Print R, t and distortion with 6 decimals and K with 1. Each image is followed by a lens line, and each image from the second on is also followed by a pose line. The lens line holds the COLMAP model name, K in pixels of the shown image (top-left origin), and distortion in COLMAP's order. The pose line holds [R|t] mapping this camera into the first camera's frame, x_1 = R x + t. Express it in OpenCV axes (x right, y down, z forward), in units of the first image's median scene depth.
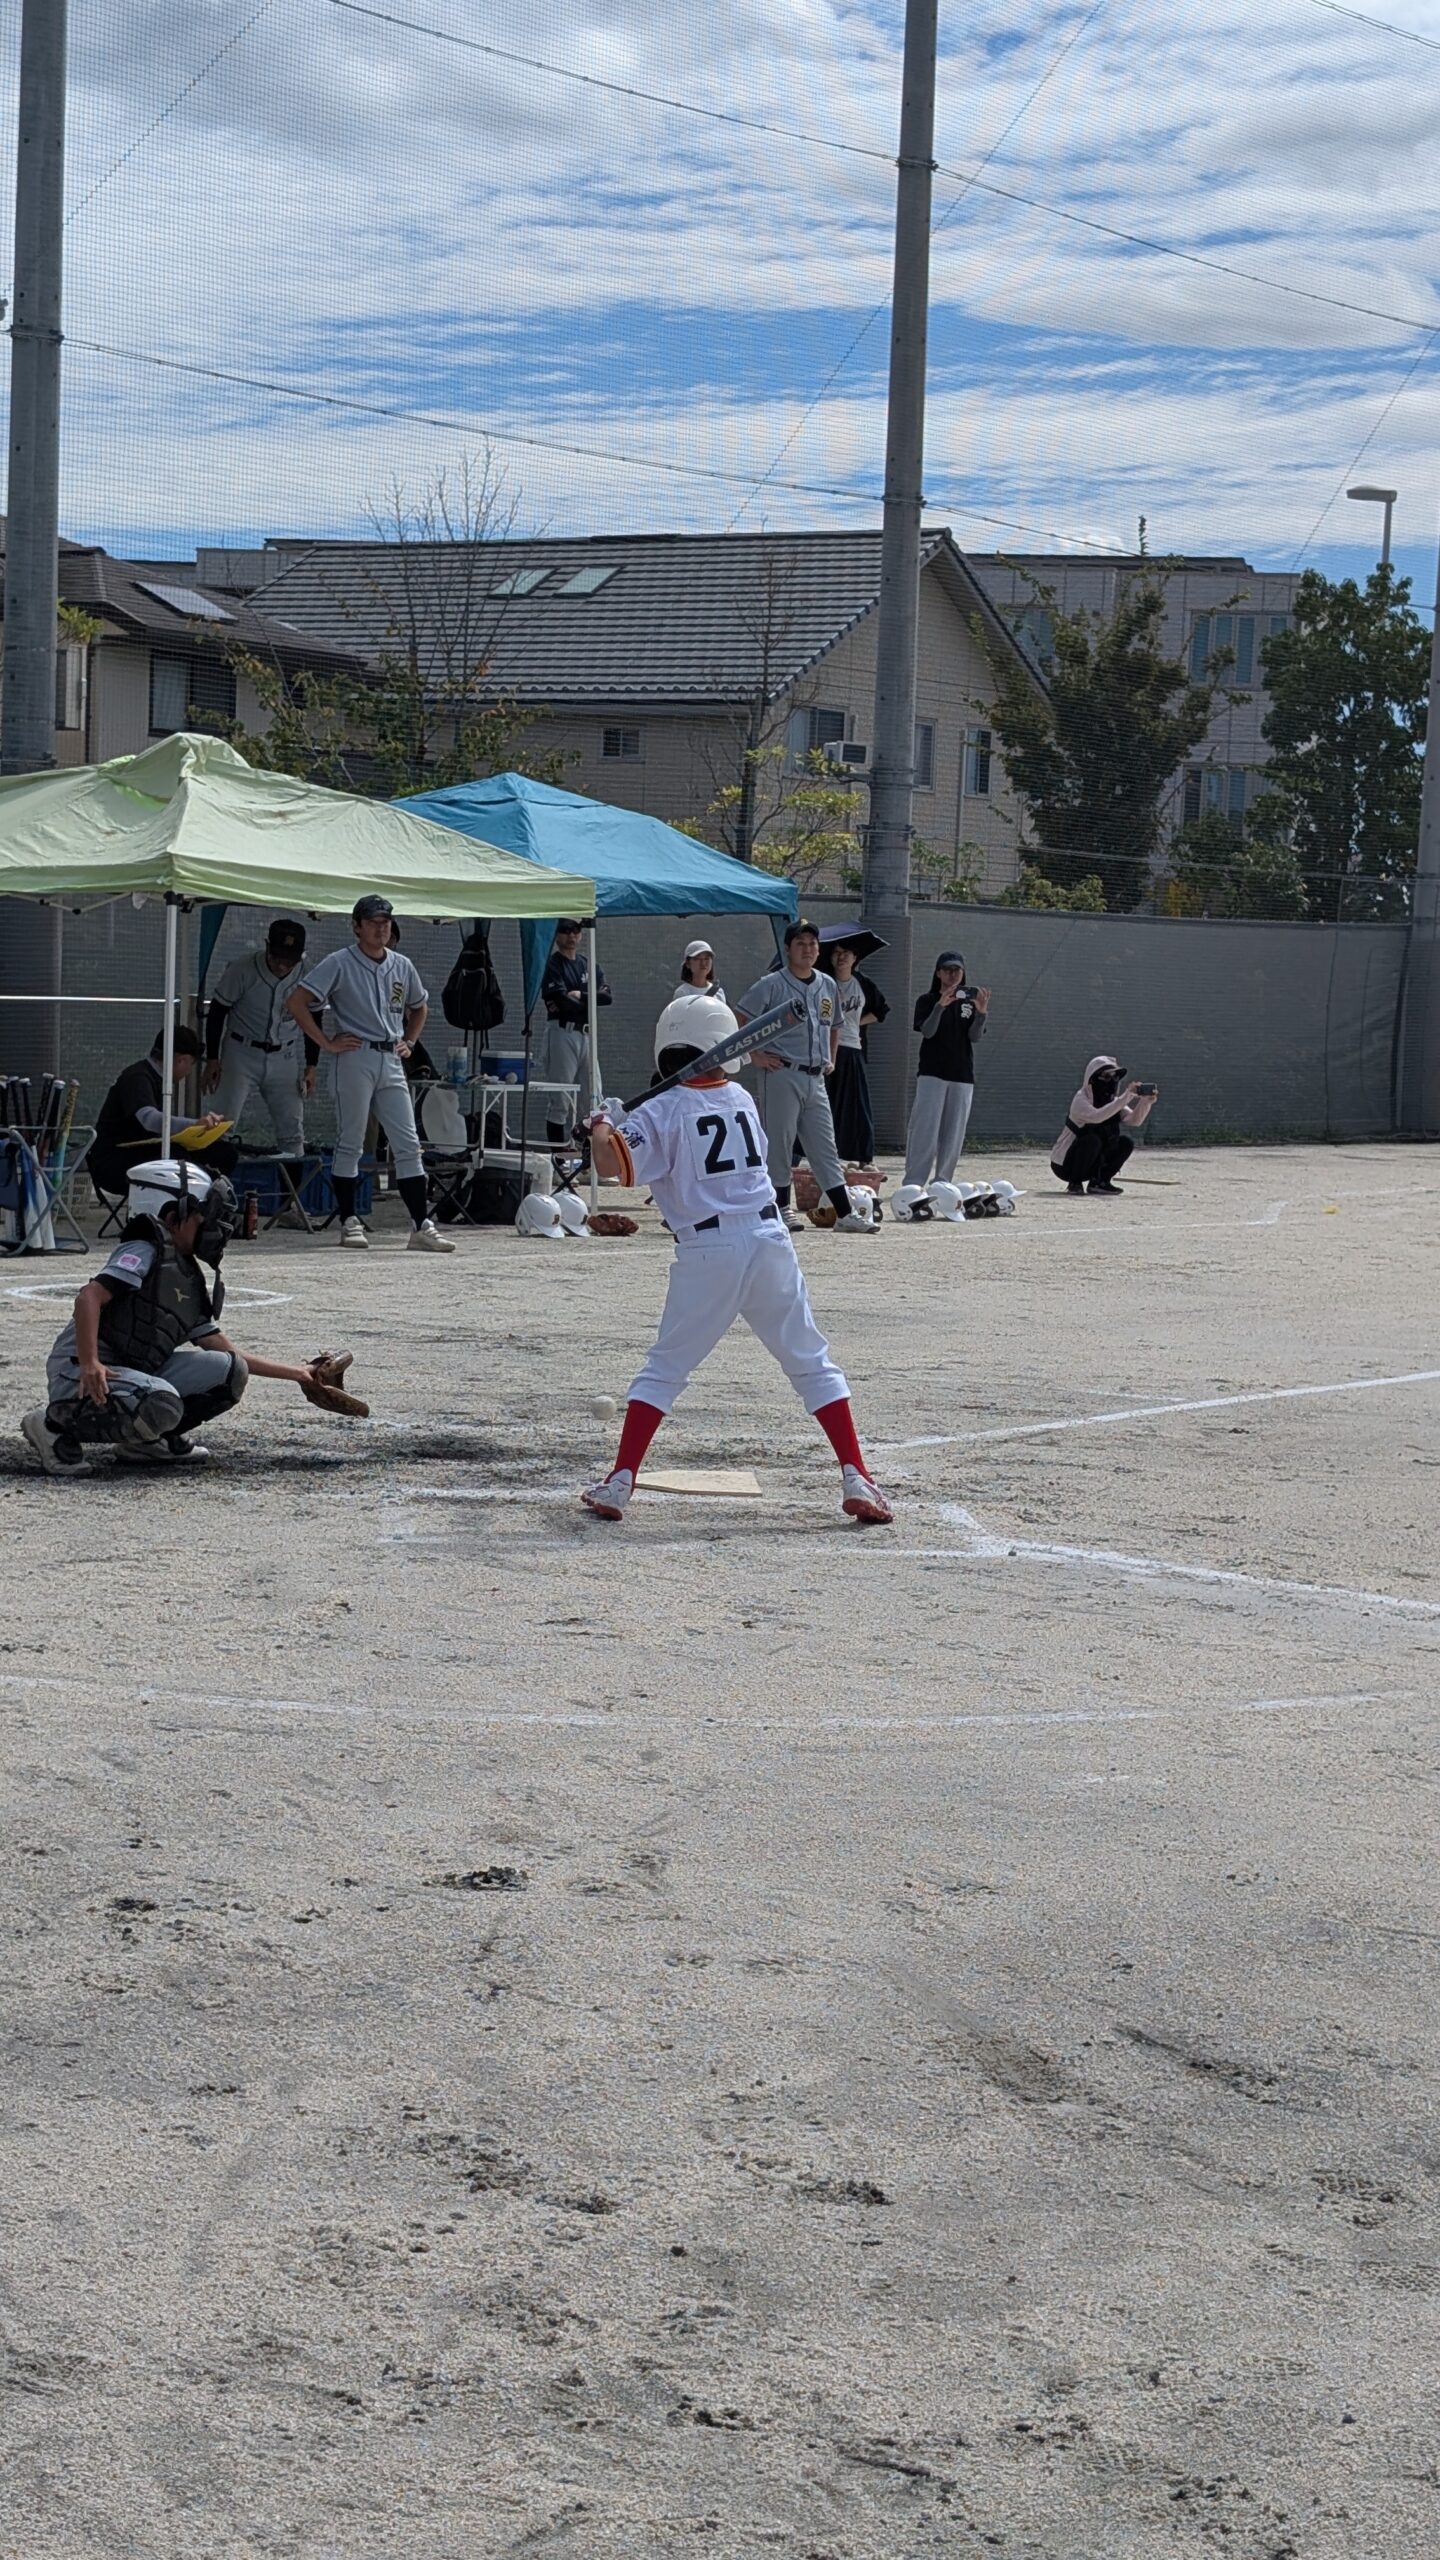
lens RADIAL K [[4188.6, 0, 720.0], [0, 4188.6, 1280.0], [0, 0, 1]] dist [0.308244, -1.484964]
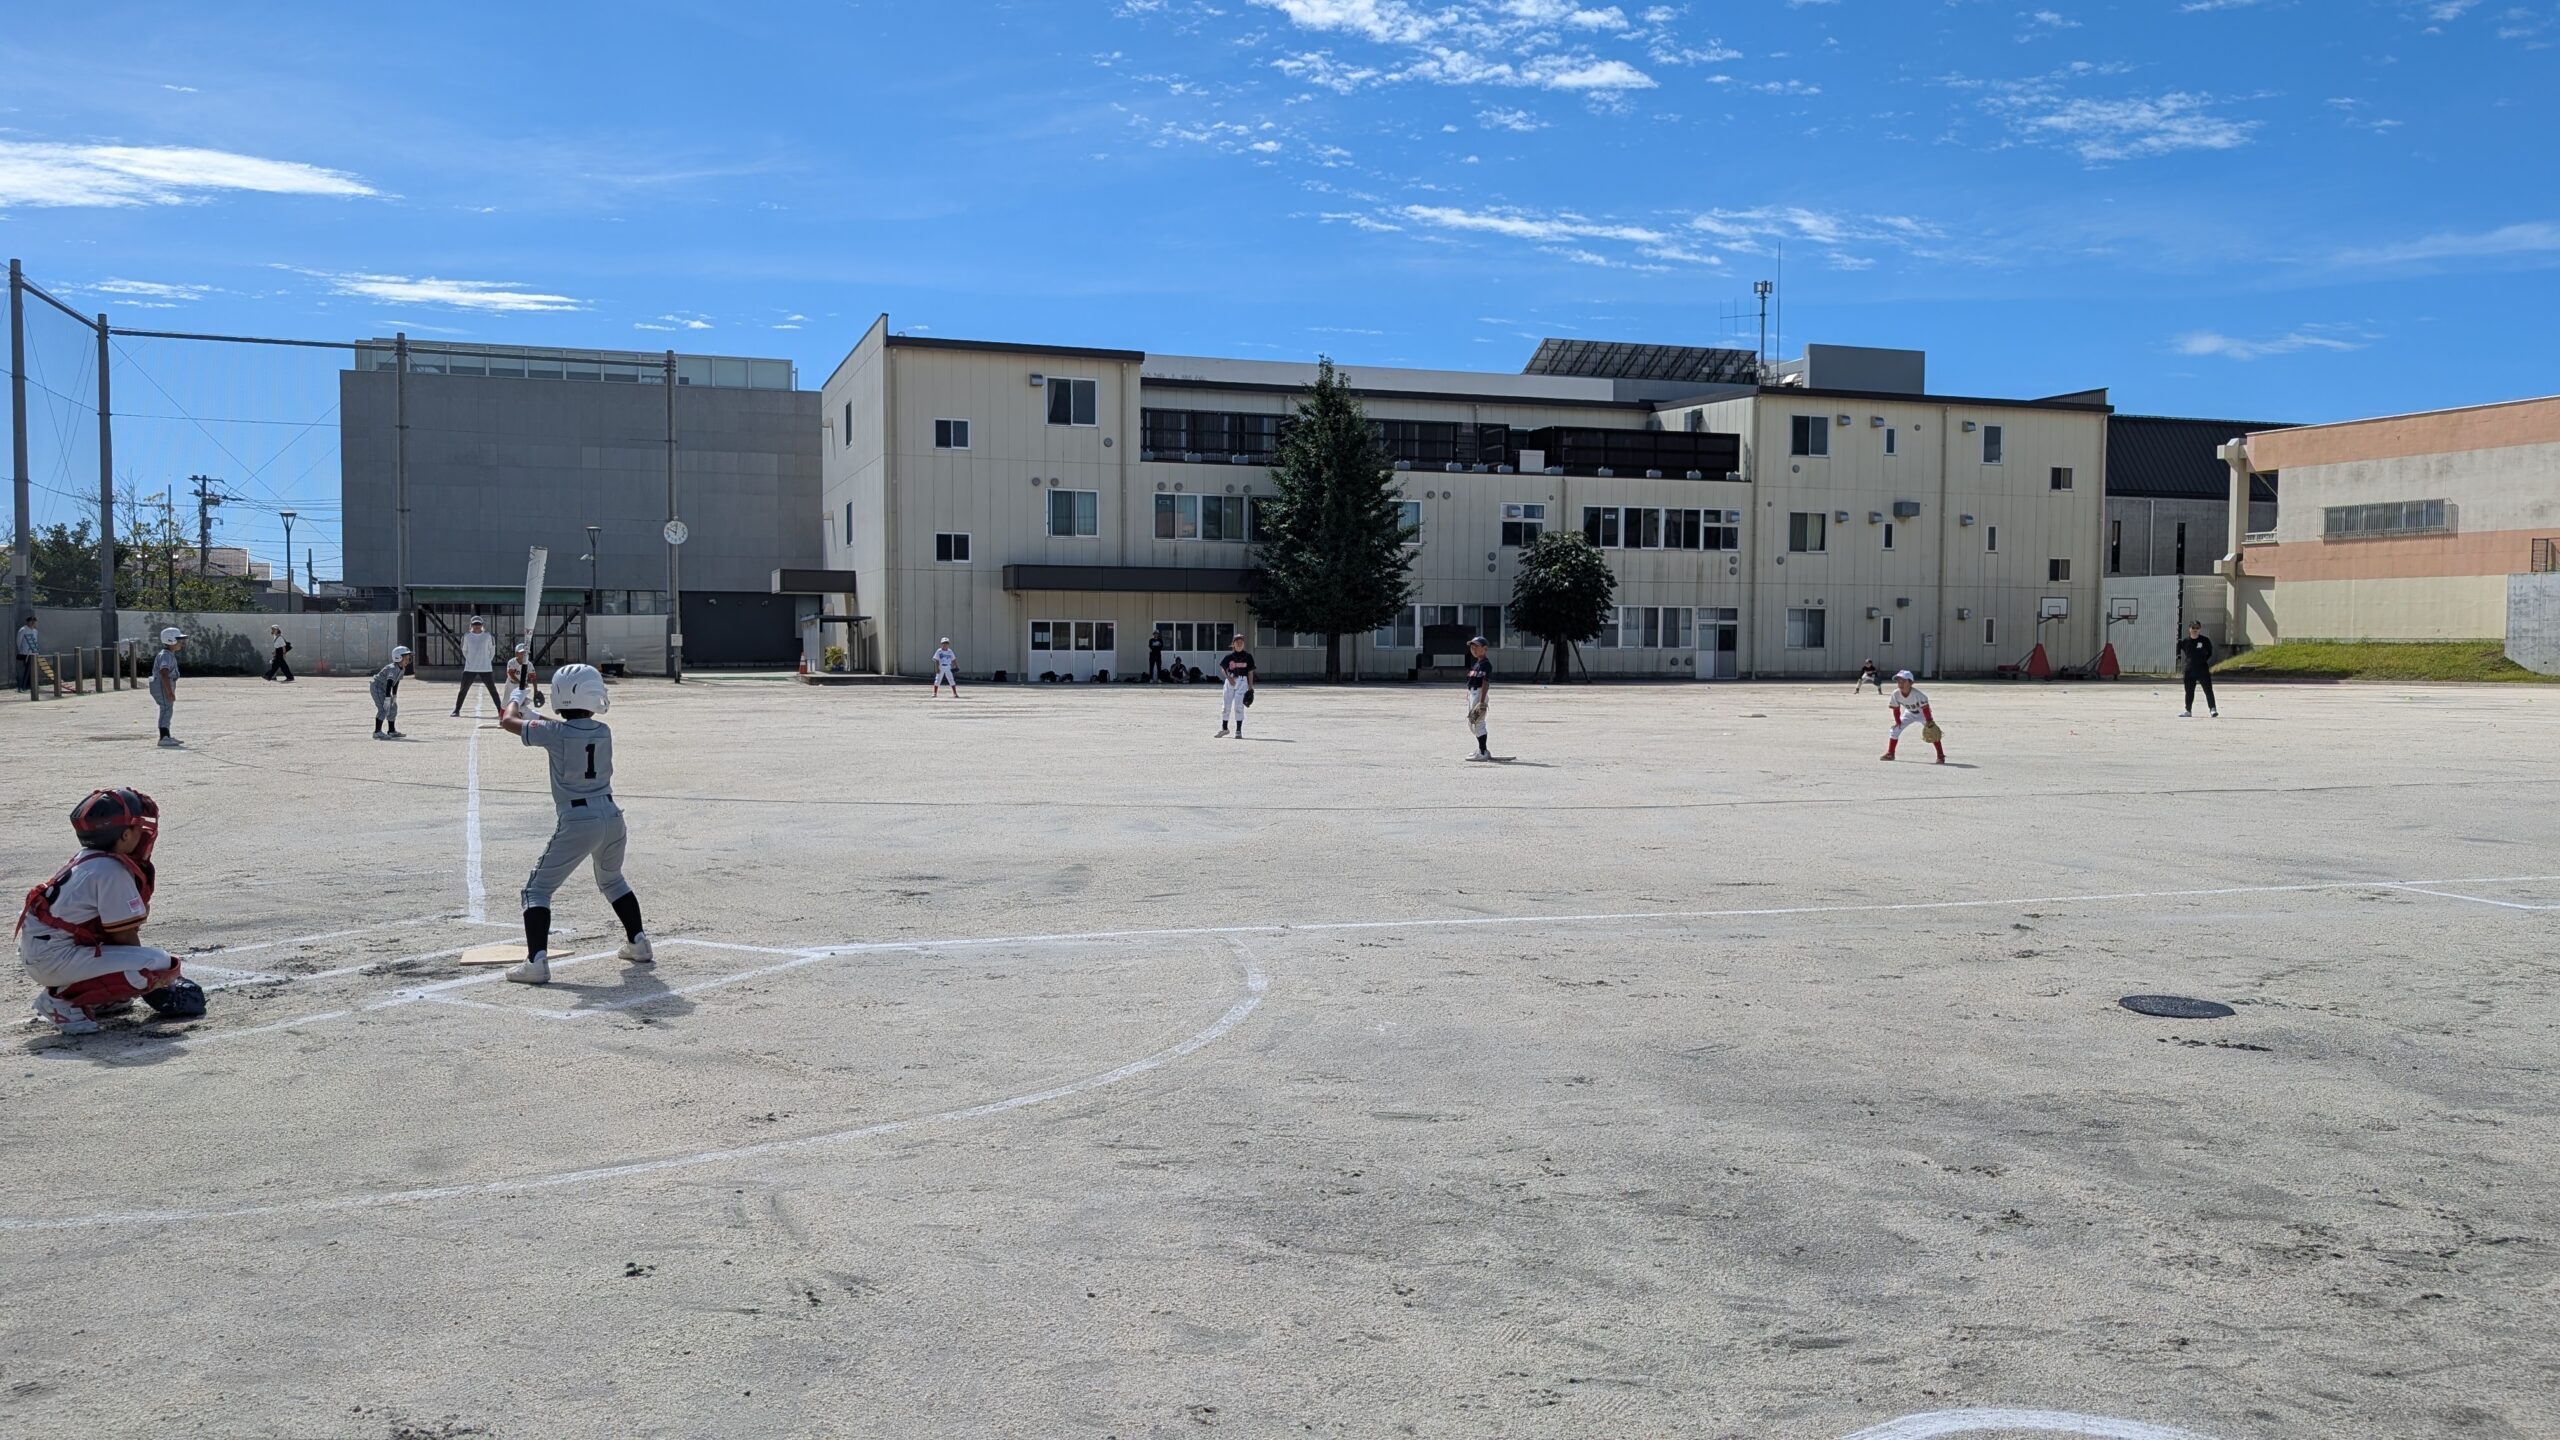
lens RADIAL K [[1877.0, 0, 1280.0], [0, 1877.0, 720.0], [0, 0, 1]] dist [0.015759, -0.006990]
pose [[0.523651, -0.075614, 0.848571, -0.711893], [0.079406, 0.996049, 0.039754, -0.071864], [-0.848224, 0.046565, 0.527586, 0.573571]]
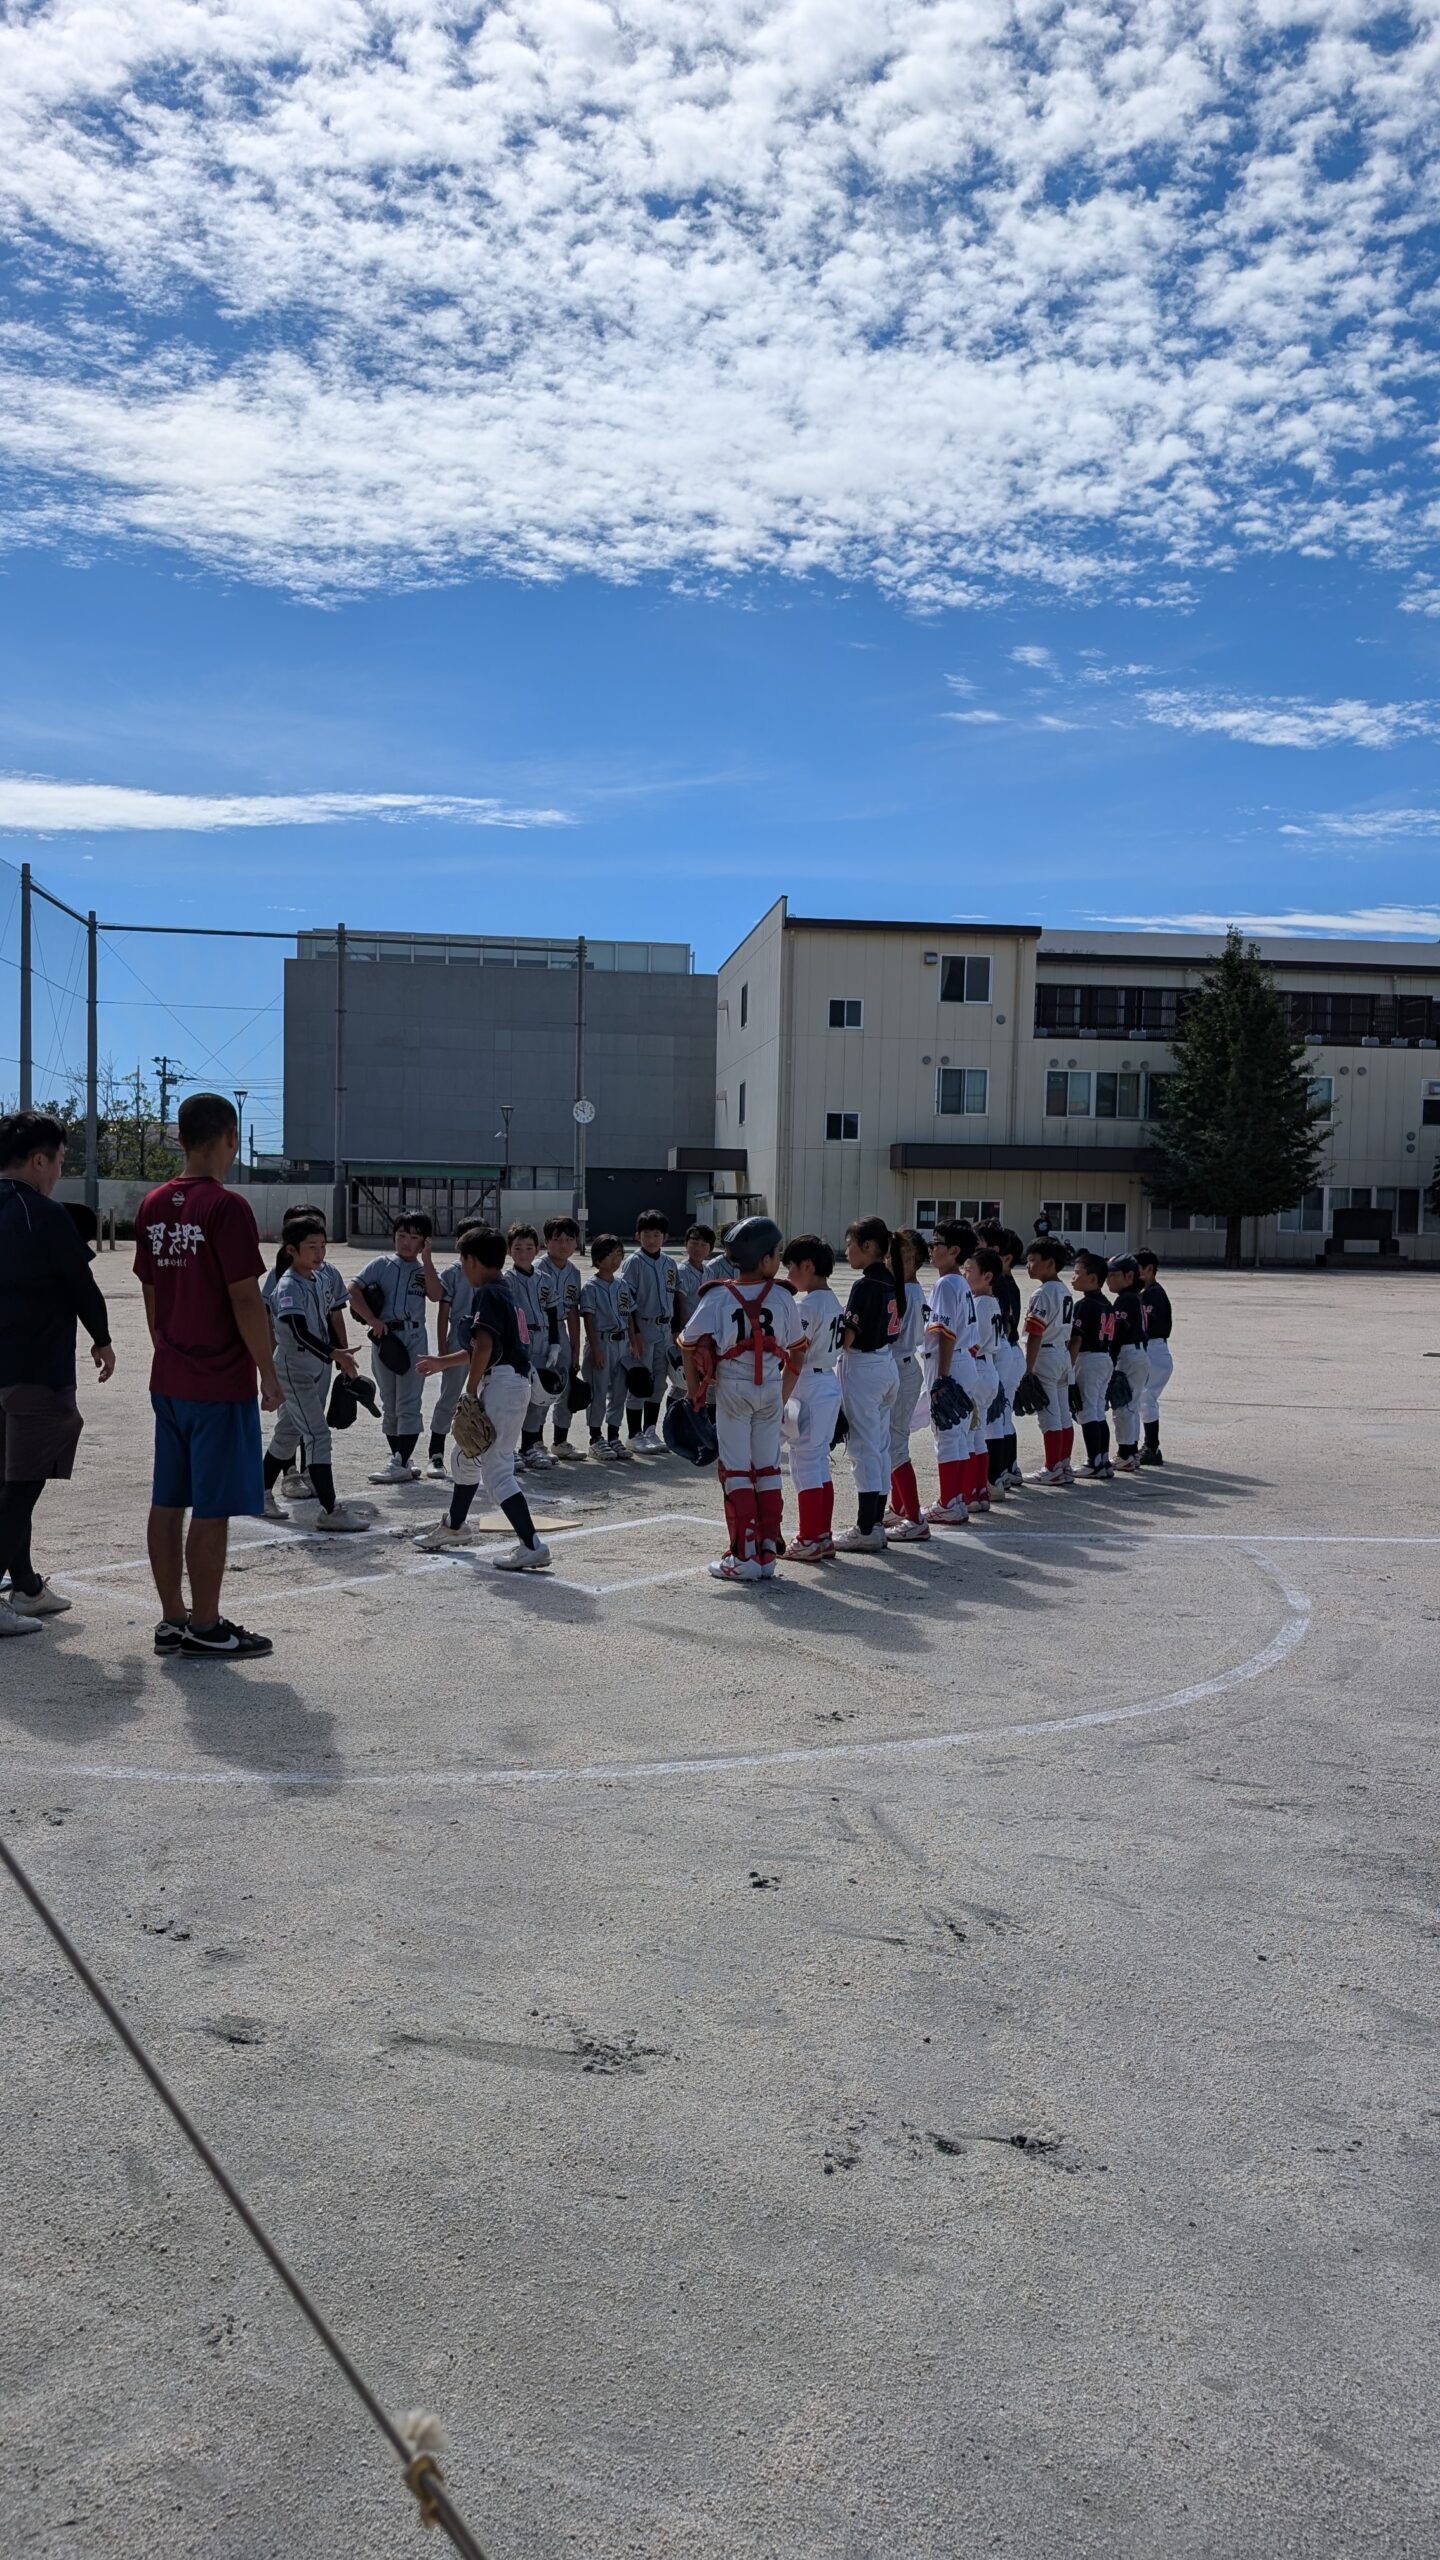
lens RADIAL K [[1858.3, 0, 717.5], [0, 1858.3, 1291.0], [0, 0, 1]] dist [0.161592, -0.481396]
pose [[0.698444, -0.058545, 0.713266, -0.742407], [0.062534, 0.997829, 0.020667, -0.087632], [-0.712928, 0.030169, 0.700588, 0.721595]]
